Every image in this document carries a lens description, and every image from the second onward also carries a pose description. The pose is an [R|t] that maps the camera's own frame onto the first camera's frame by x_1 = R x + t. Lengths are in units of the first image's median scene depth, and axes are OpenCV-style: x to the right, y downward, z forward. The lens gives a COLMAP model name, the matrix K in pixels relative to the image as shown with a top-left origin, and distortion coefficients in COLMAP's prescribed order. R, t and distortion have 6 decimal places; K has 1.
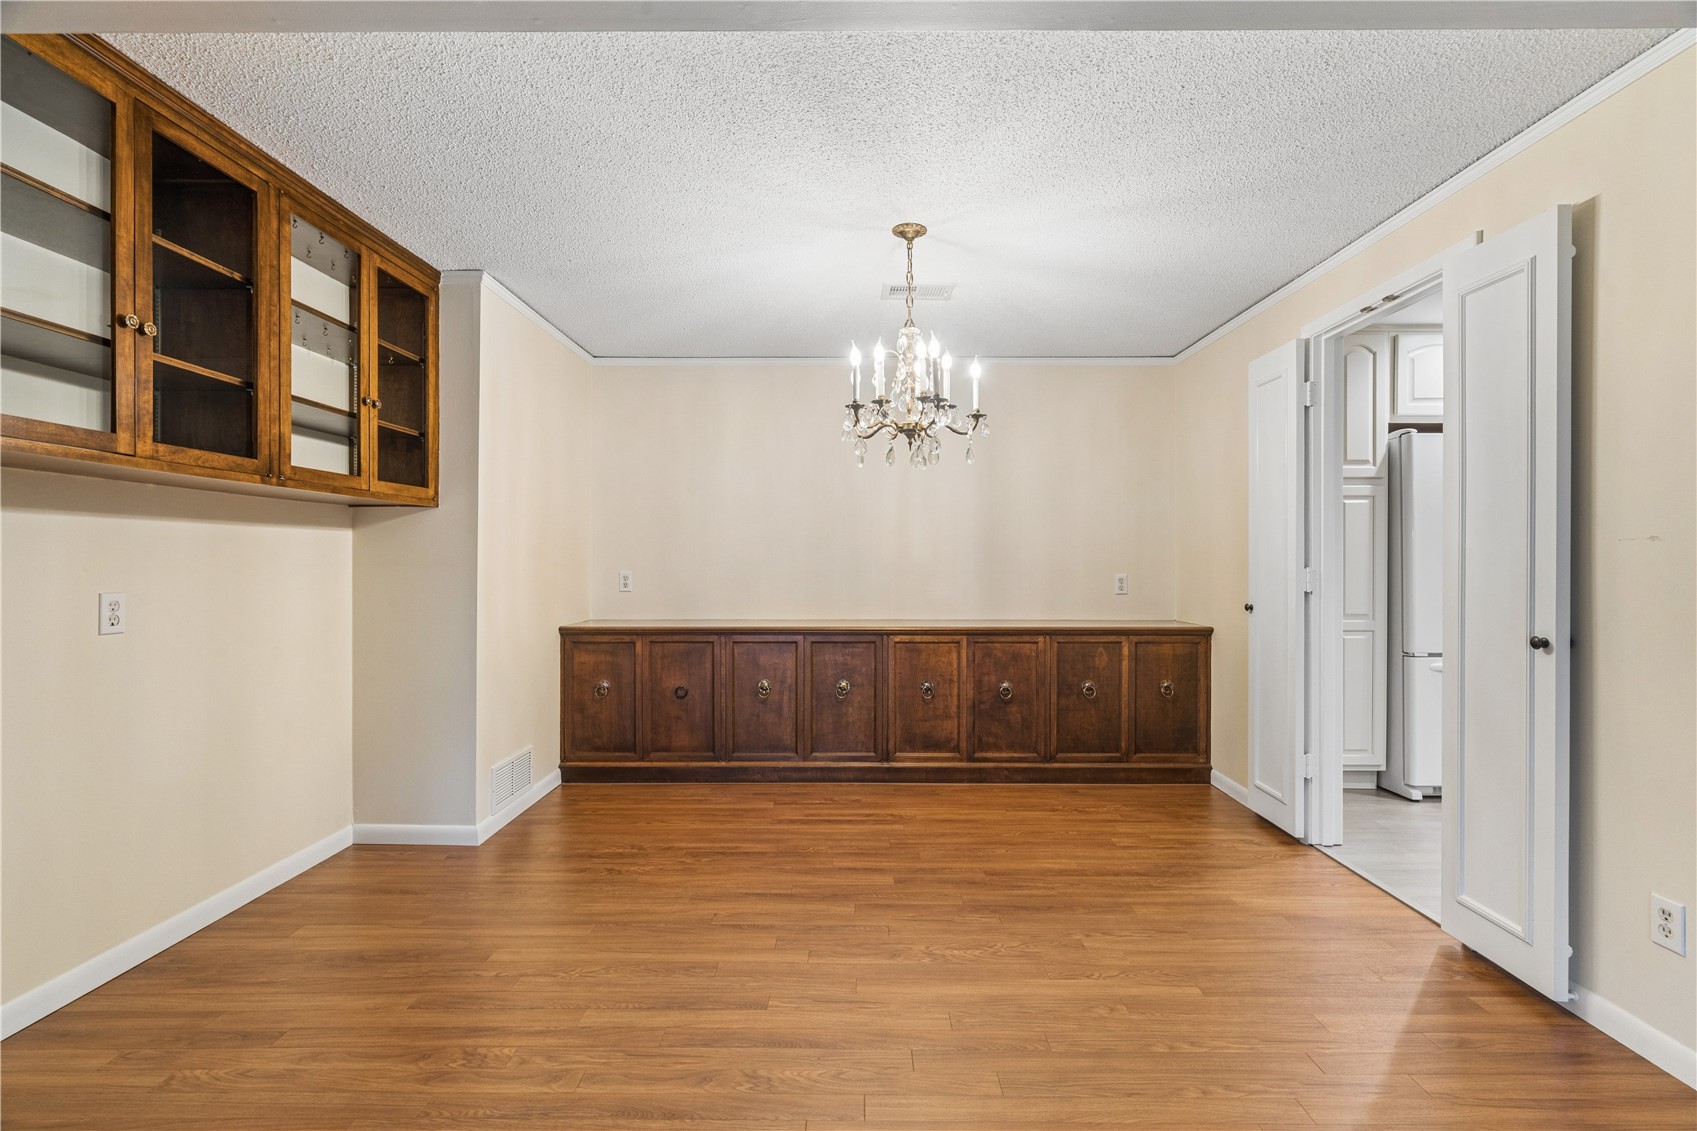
lens RADIAL K [[771.3, 0, 857.4], [0, 771.3, 562.7], [0, 0, 1]] dist [-0.005234, 0.003709]
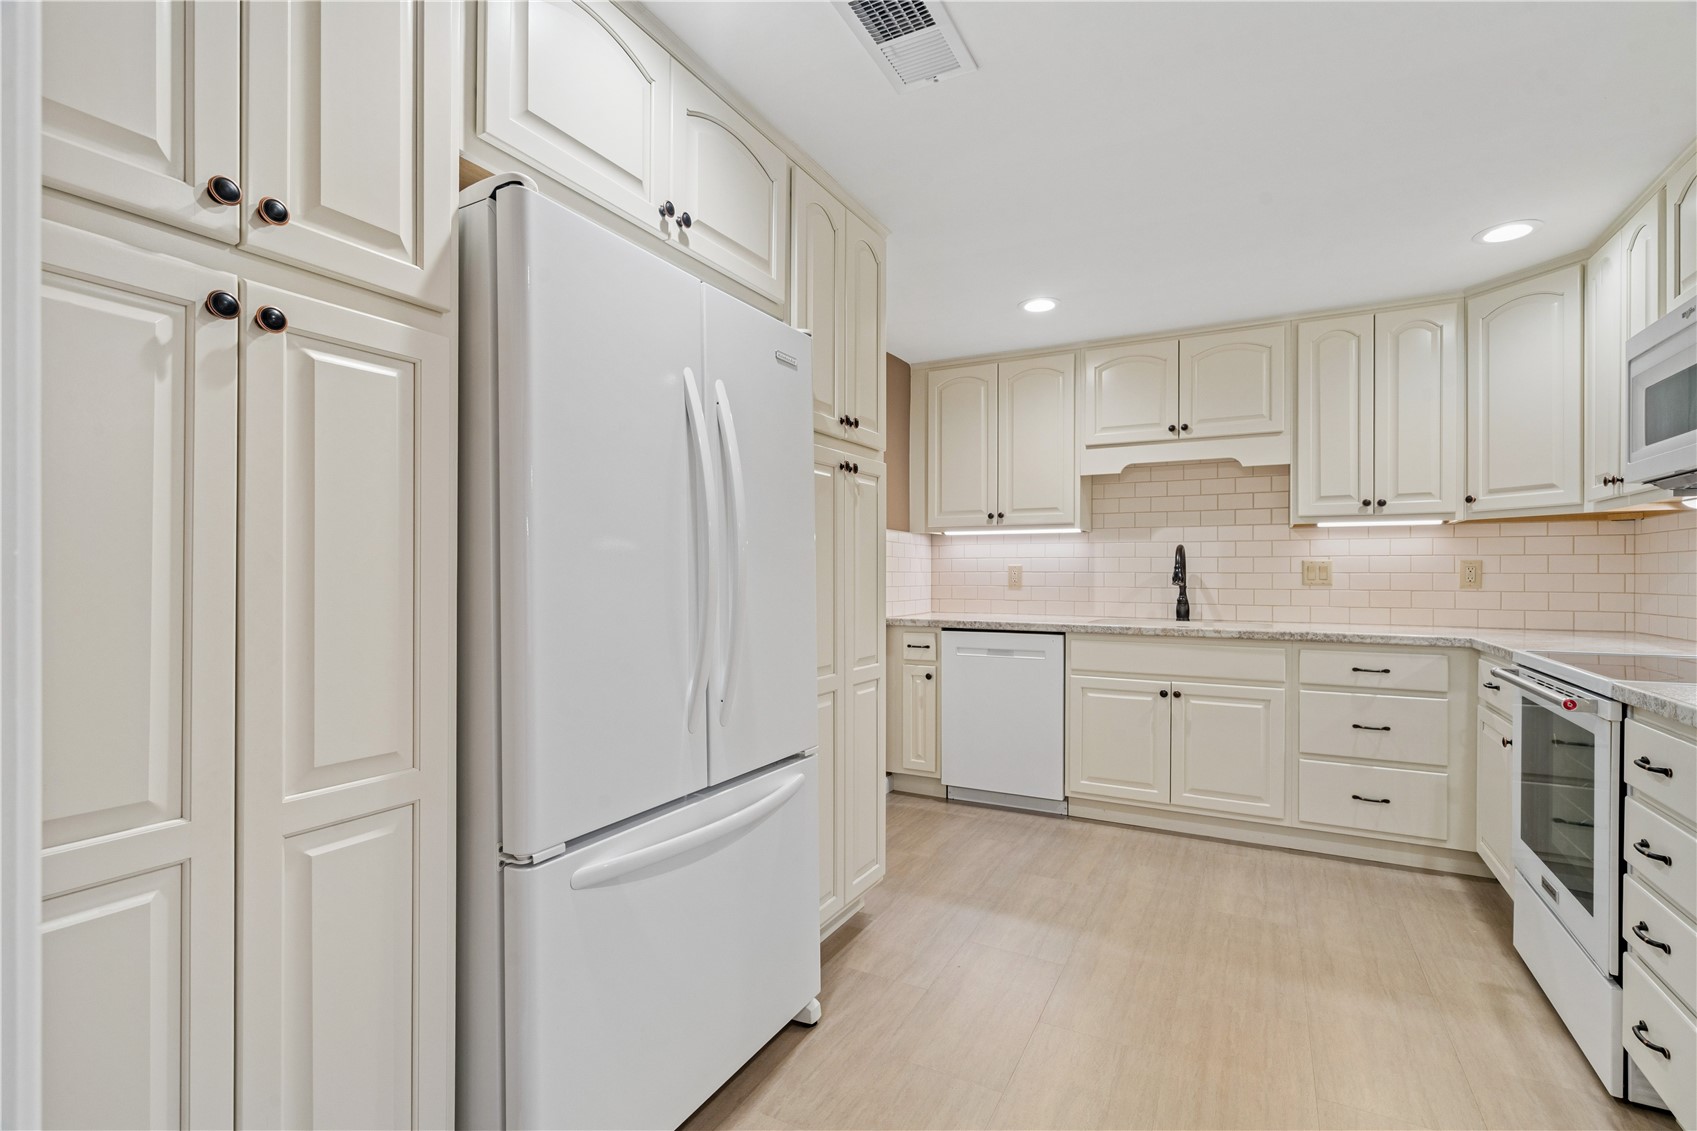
lens RADIAL K [[771.3, 0, 851.6], [0, 771.3, 574.1], [0, 0, 1]] dist [-0.005234, 0.003709]
pose [[0.466808, -0.001324, 0.884358, 0.574382], [-0.000989, 0.999997, 0.002019, -0.003326], [-0.884358, -0.001817, 0.466806, 0.841054]]
